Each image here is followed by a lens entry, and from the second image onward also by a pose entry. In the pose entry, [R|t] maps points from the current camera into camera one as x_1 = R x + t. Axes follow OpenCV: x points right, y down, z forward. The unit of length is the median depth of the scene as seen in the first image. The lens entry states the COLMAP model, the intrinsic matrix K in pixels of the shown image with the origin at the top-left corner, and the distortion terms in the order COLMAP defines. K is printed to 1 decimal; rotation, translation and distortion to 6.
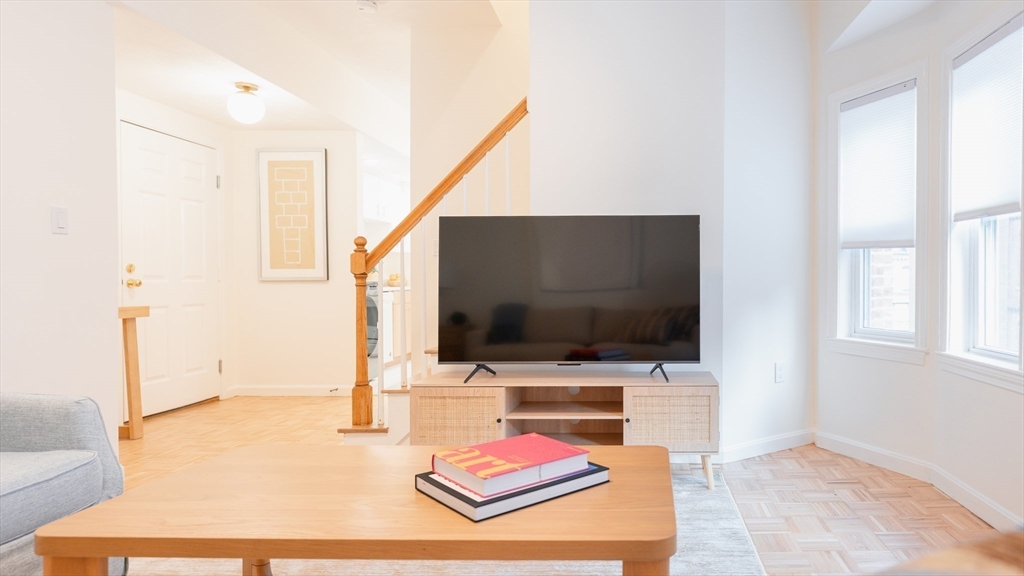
lens RADIAL K [[592.8, 0, 512.0], [0, 592.8, 288.0], [0, 0, 1]] dist [0.000703, 0.000296]
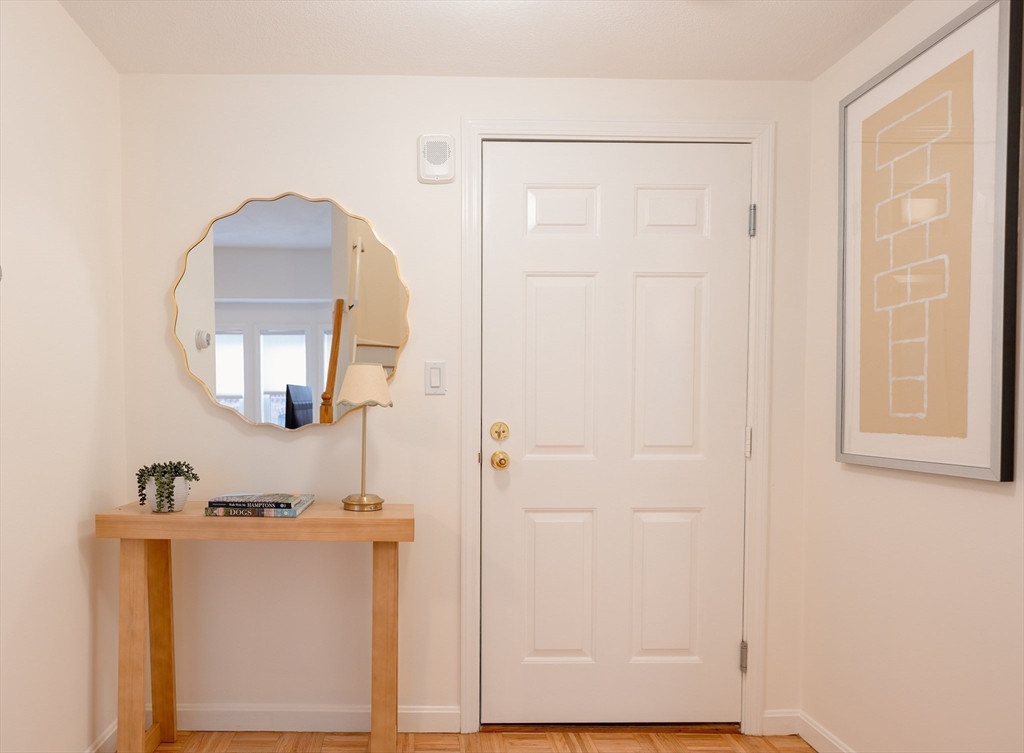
lens RADIAL K [[658.6, 0, 512.0], [0, 658.6, 438.6], [0, 0, 1]] dist [0.001300, 0.000542]
pose [[0.214357, 0.046929, -0.975627, -0.072297], [-0.015624, 0.998882, 0.044615, -0.043475], [0.976630, 0.005680, 0.214851, 0.734026]]
